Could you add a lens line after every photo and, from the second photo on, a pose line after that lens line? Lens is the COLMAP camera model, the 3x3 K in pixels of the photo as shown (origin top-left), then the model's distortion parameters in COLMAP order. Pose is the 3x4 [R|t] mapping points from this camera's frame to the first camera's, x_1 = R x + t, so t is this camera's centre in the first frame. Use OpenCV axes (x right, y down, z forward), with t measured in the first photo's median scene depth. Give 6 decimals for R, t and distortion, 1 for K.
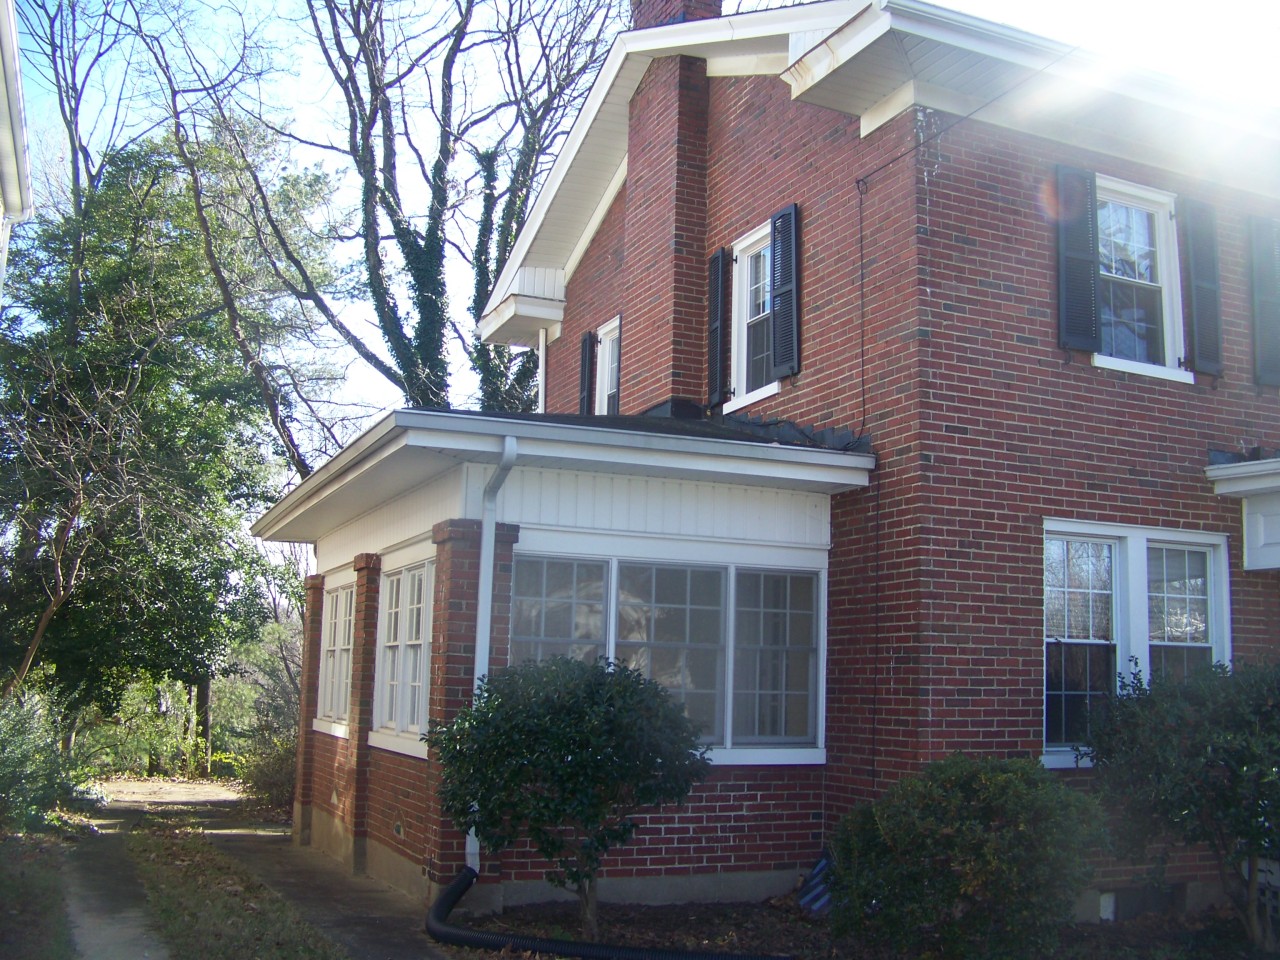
lens RADIAL K [[1361.4, 0, 657.9], [0, 1361.4, 477.7], [0, 0, 1]] dist [-0.251419, 0.308168]
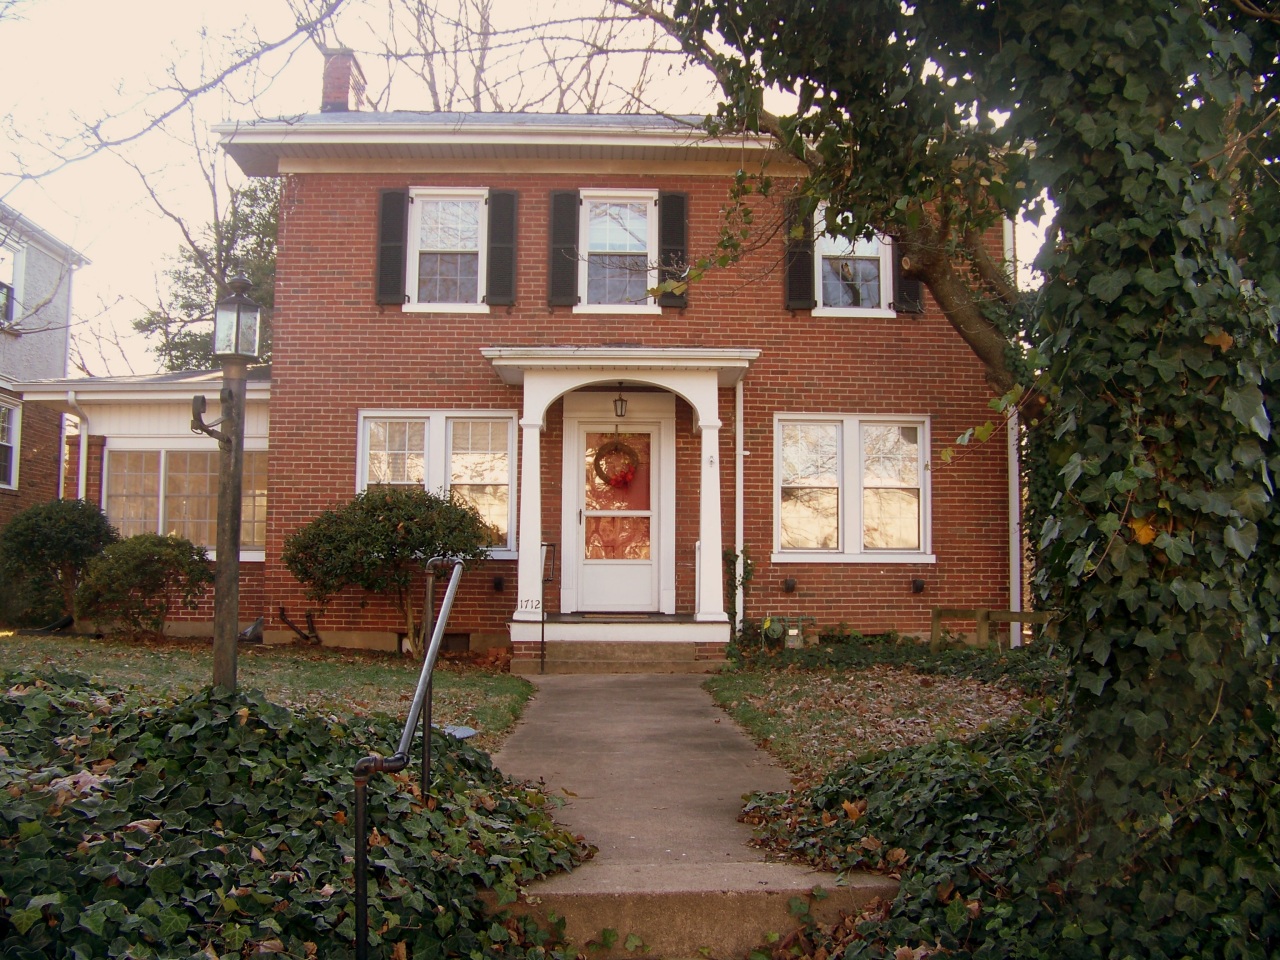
lens RADIAL K [[1361.4, 0, 657.9], [0, 1361.4, 477.7], [0, 0, 1]] dist [-0.251419, 0.308168]
pose [[0.926034, -0.057680, -0.373007, 1.273820], [0.078617, 0.996055, 0.041151, 0.076527], [0.369162, -0.067432, 0.926915, -0.426907]]
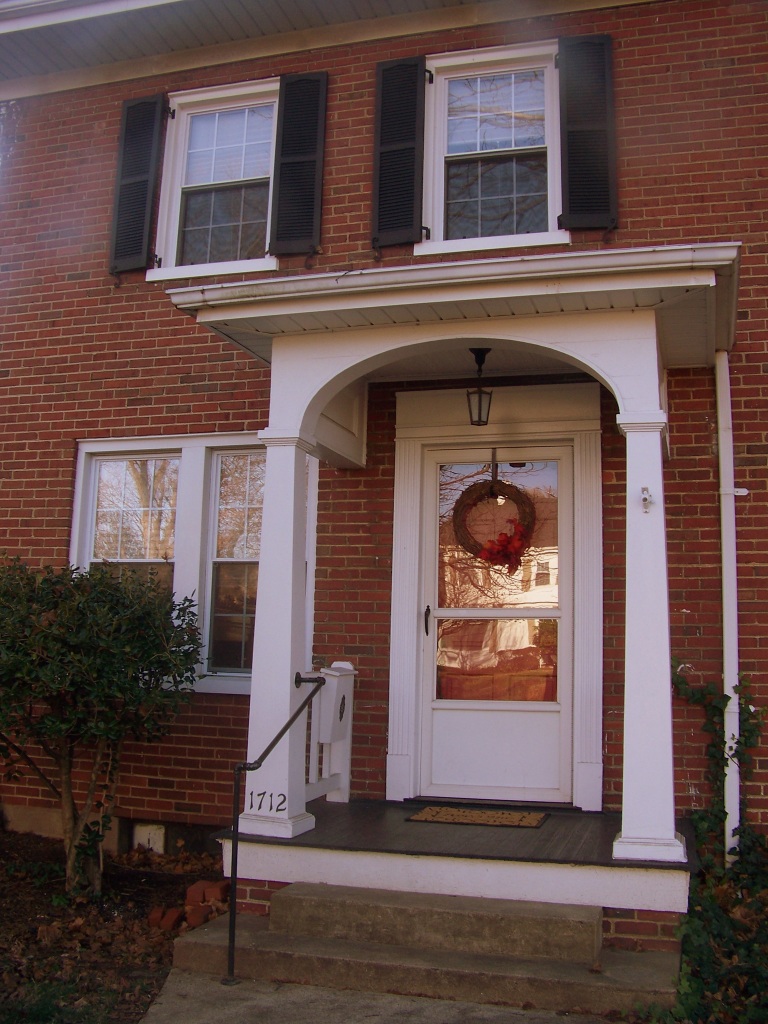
lens RADIAL K [[1089.1, 0, 383.5], [0, 1089.1, 467.3], [0, 0, 1]] dist [-0.251419, 0.308168]
pose [[0.755816, -0.129040, -0.641943, 1.005685], [0.096334, 0.991635, -0.085910, 0.145342], [0.647659, 0.003091, 0.761924, 0.536256]]
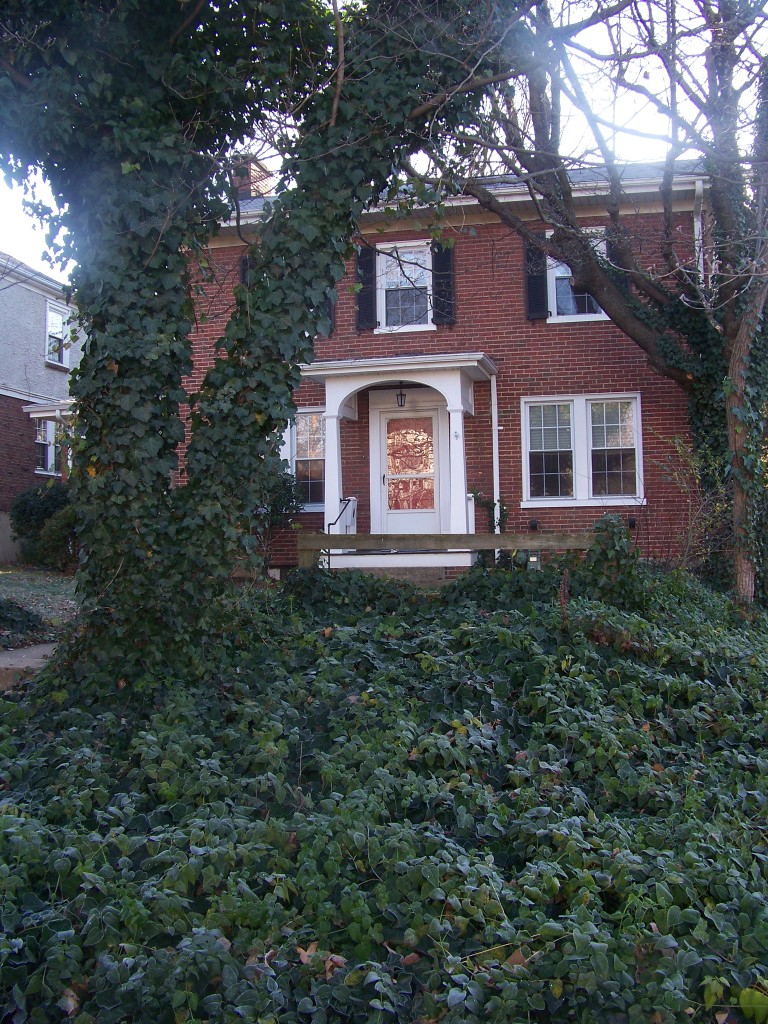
lens RADIAL K [[1089.1, 0, 383.5], [0, 1089.1, 467.3], [0, 0, 1]] dist [-0.251419, 0.308168]
pose [[0.786754, -0.090069, -0.610660, 1.707396], [0.130589, 0.991191, 0.022052, 0.124216], [0.603295, -0.097095, 0.791586, -0.389861]]
